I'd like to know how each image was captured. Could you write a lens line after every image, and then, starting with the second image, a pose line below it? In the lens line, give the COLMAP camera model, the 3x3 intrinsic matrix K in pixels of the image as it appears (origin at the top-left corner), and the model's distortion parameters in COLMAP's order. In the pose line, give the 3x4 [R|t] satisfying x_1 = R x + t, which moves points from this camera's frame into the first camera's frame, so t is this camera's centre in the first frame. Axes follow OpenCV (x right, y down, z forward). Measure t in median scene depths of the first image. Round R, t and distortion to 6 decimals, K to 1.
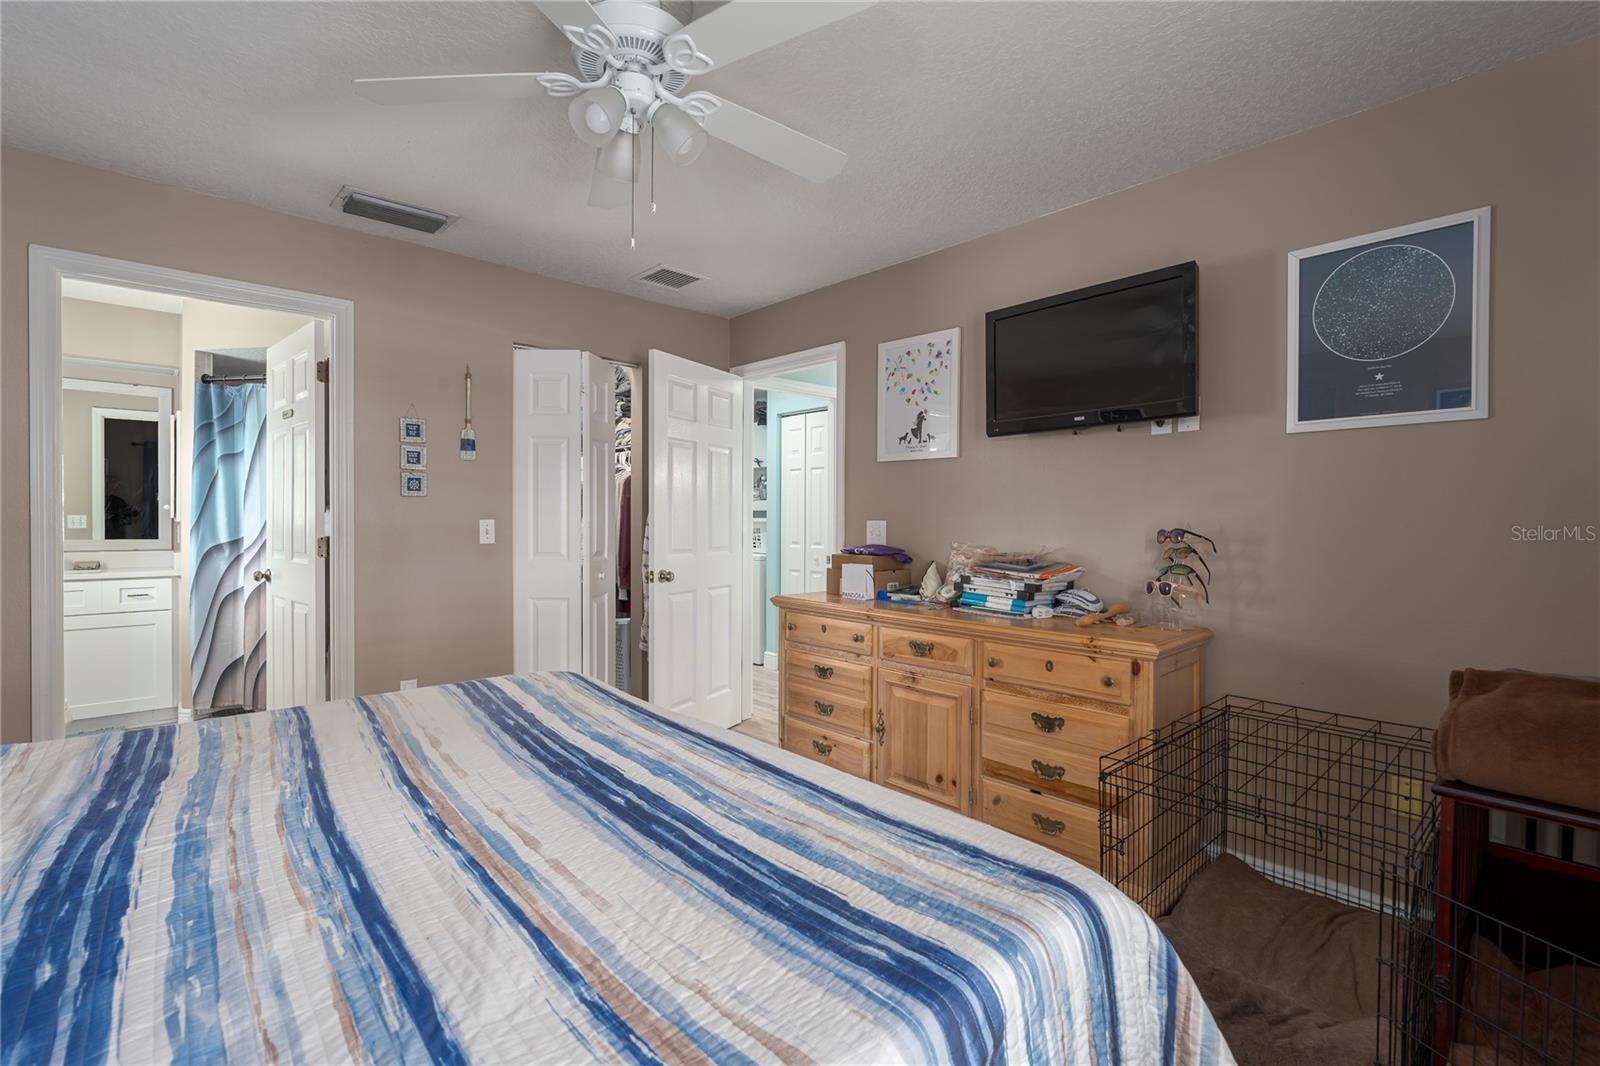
lens RADIAL K [[727.0, 0, 800.0], [0, 727.0, 533.0], [0, 0, 1]] dist [-0.001973, -0.000196]
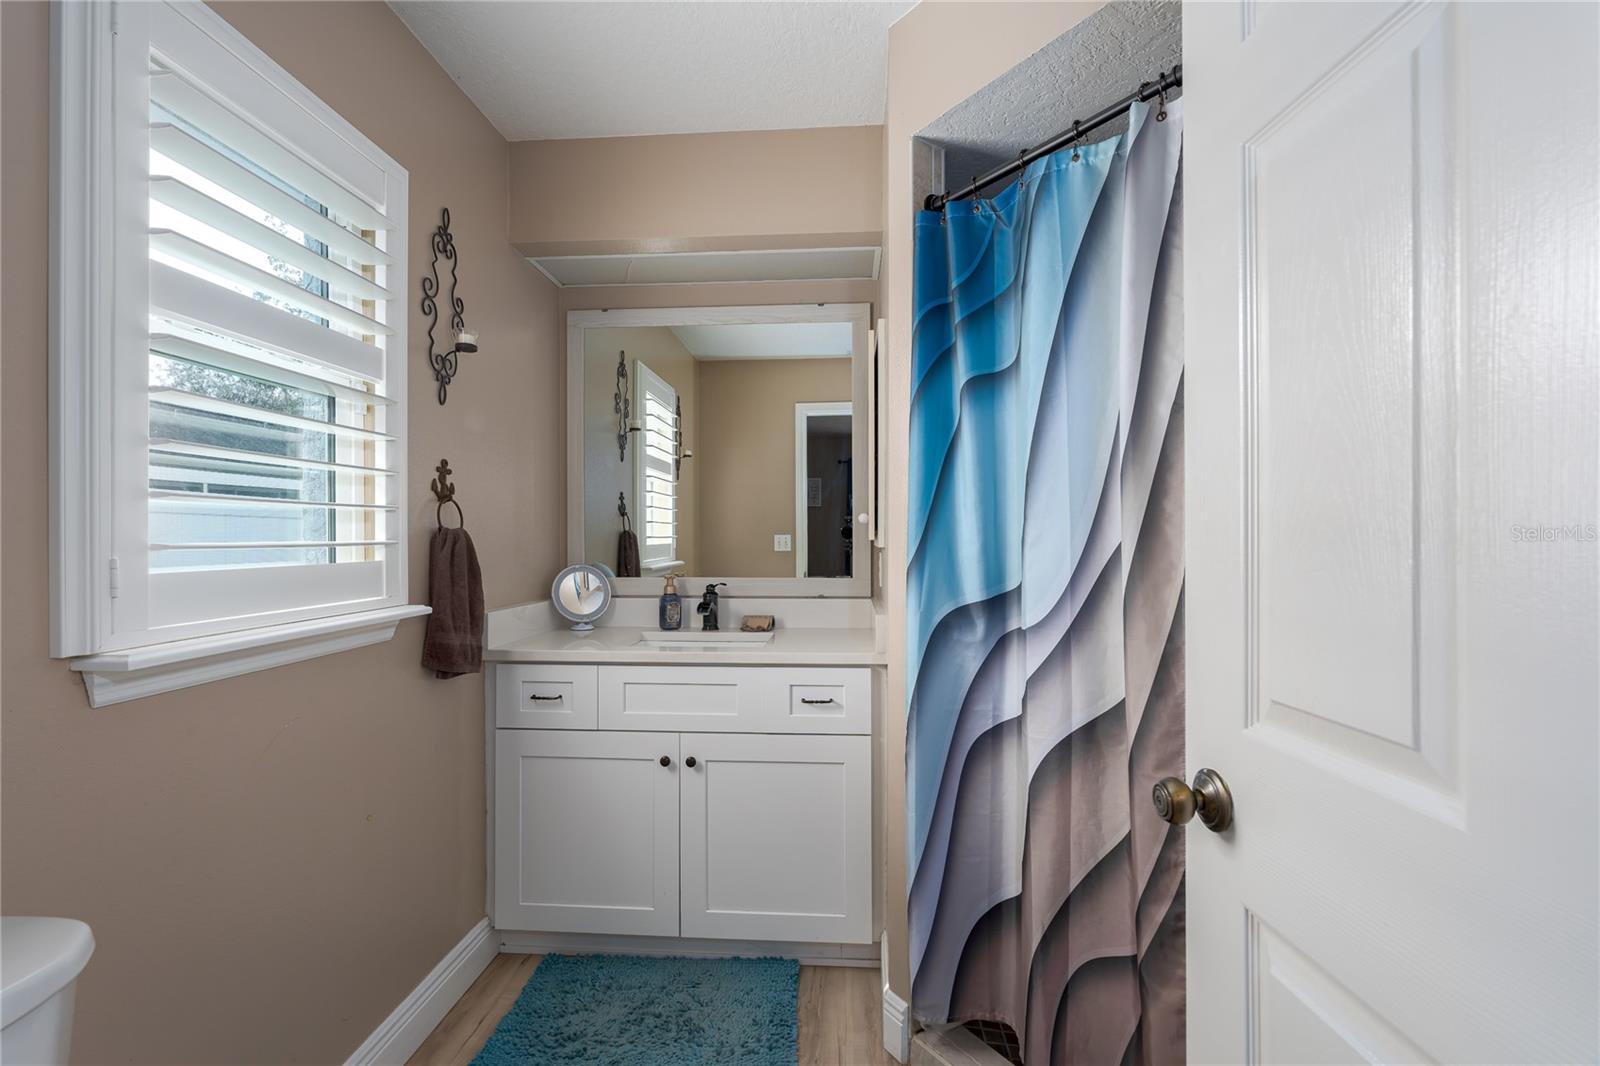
lens RADIAL K [[722.7, 0, 796.6], [0, 722.7, 534.2], [0, 0, 1]] dist [-0.001781, 0.001150]
pose [[0.687560, -0.011587, -0.726035, -0.575791], [-0.000823, 0.999860, -0.016736, -0.016858], [0.726127, 0.012105, 0.687454, 0.662445]]
